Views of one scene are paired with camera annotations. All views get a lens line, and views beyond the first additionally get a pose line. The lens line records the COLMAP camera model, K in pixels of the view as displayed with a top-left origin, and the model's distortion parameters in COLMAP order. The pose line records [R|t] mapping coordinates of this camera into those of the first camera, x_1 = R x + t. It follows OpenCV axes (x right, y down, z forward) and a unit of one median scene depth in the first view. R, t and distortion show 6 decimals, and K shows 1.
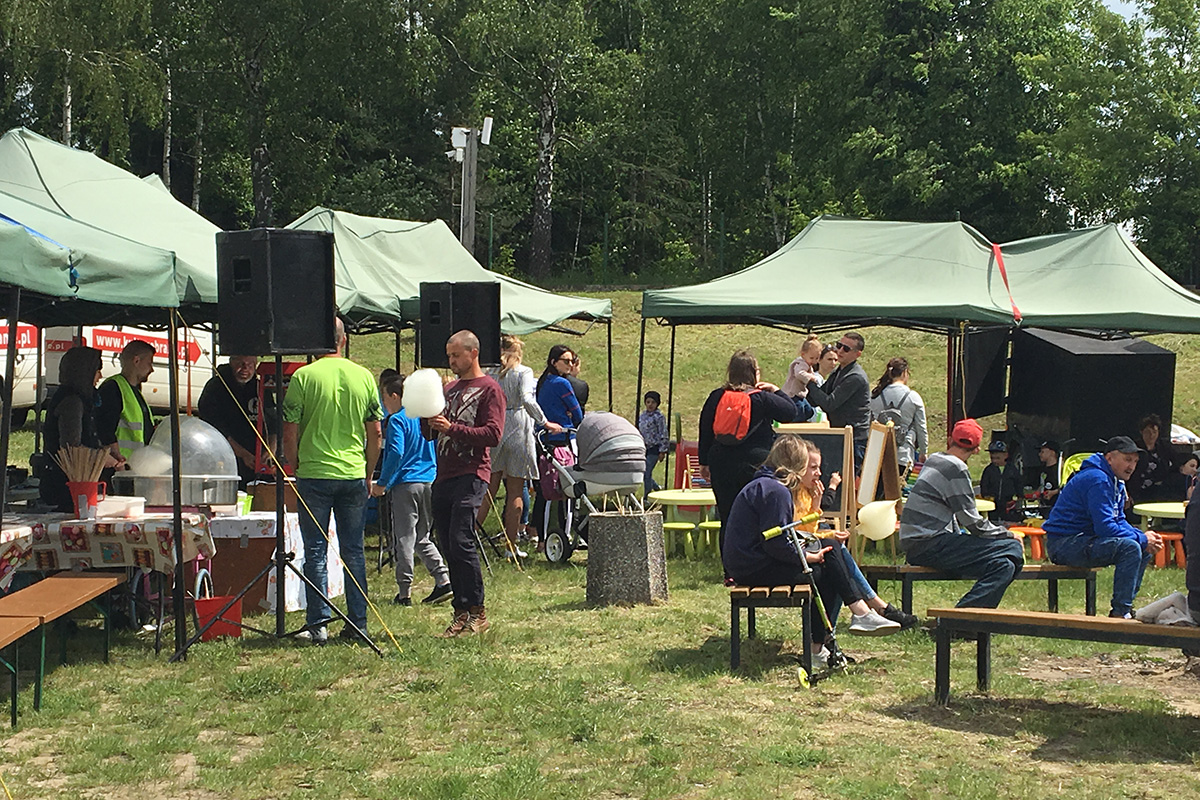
lens RADIAL K [[2180.8, 0, 600.0], [0, 2180.8, 401.2], [0, 0, 1]] dist [-0.012805, 0.000000]
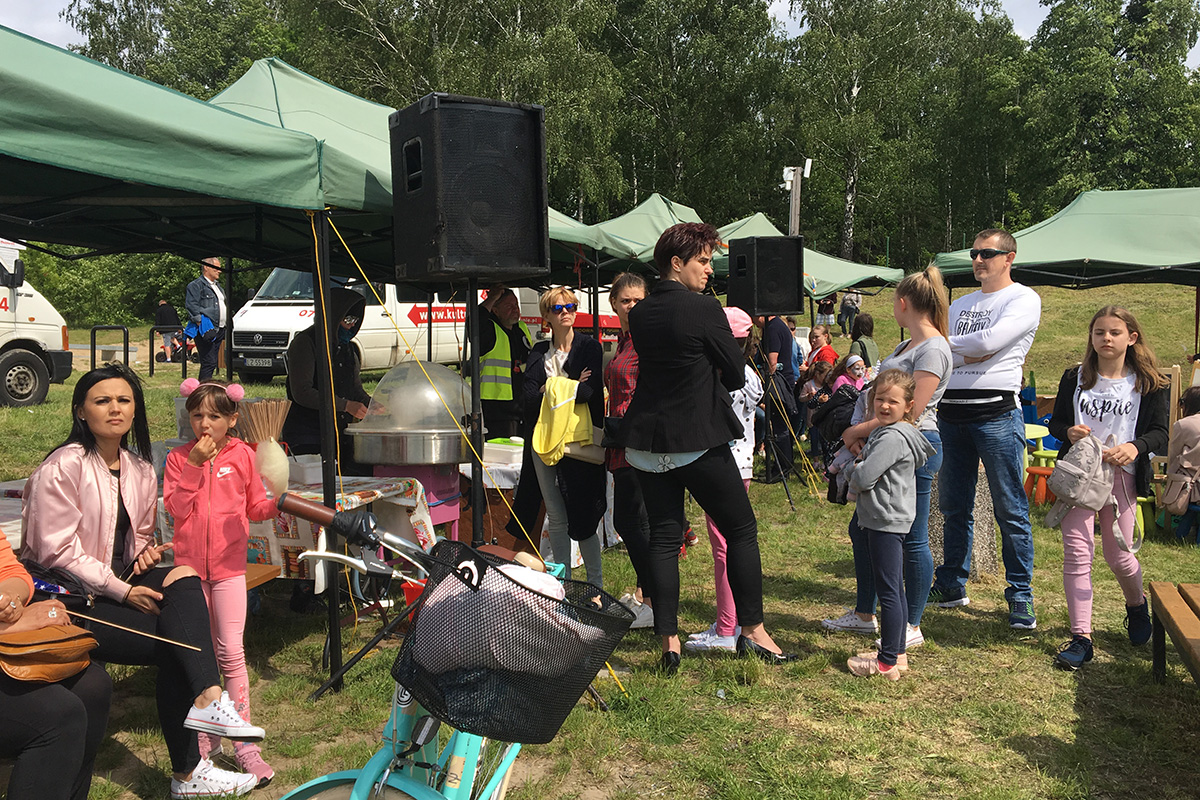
lens RADIAL K [[1018.4, 0, 599.8], [0, 1018.4, 394.1], [0, 0, 1]] dist [0.034158, -0.024770]
pose [[0.965536, 0.001247, -0.260267, -0.008792], [0.007428, 0.999449, 0.032346, 0.002478], [0.260163, -0.033164, 0.964995, 0.308994]]
